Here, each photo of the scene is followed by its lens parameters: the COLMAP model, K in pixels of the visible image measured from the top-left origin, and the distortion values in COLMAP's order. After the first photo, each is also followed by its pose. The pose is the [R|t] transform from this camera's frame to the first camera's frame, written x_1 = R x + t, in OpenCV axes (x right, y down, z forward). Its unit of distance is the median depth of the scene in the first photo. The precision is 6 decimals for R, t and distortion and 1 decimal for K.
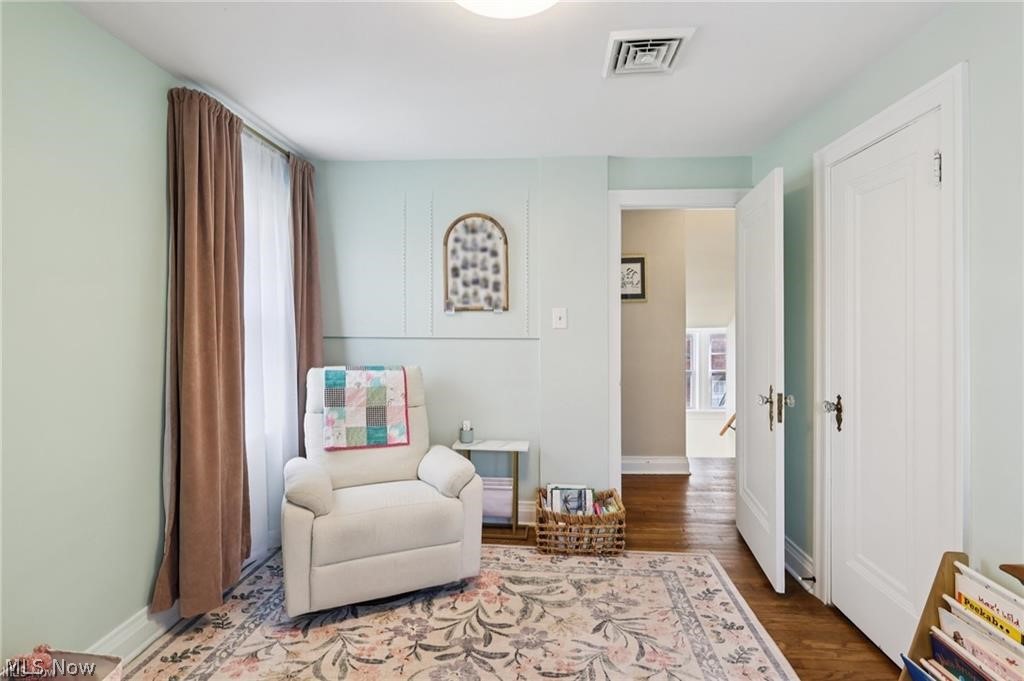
lens RADIAL K [[480.2, 0, 512.1], [0, 480.2, 332.1], [0, 0, 1]] dist [0.000979, 0.000140]
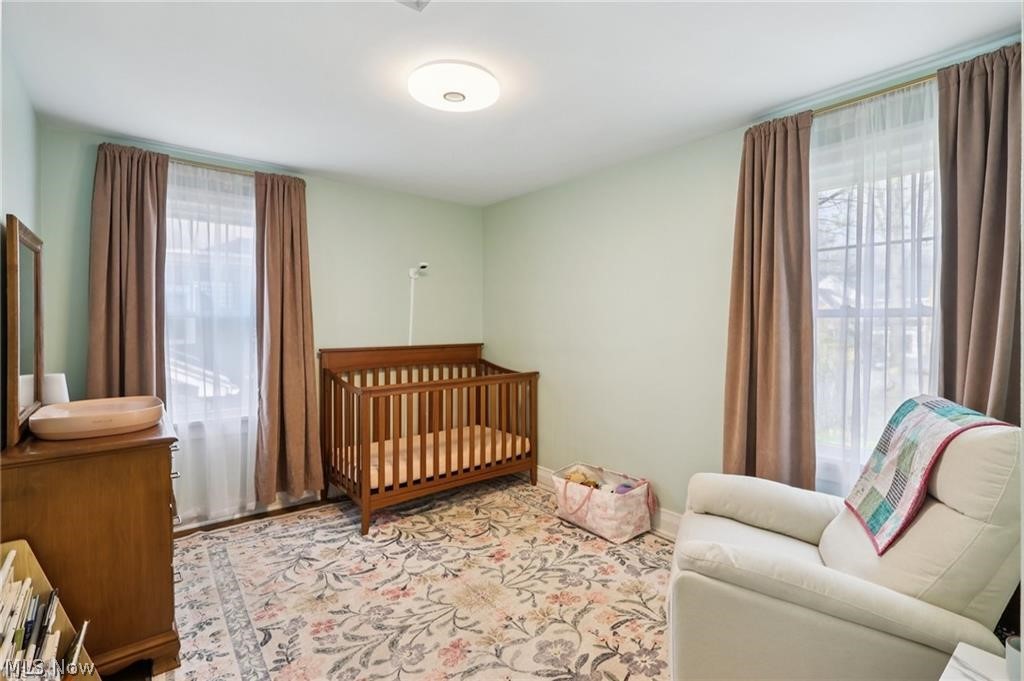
lens RADIAL K [[480.2, 0, 514.4], [0, 480.2, 332.0], [0, 0, 1]] dist [0.000979, 0.000140]
pose [[-0.739336, 0.012944, -0.673213, 0.615126], [-0.007924, 0.999579, 0.027921, -0.030802], [0.673291, 0.025977, -0.738922, 1.587089]]
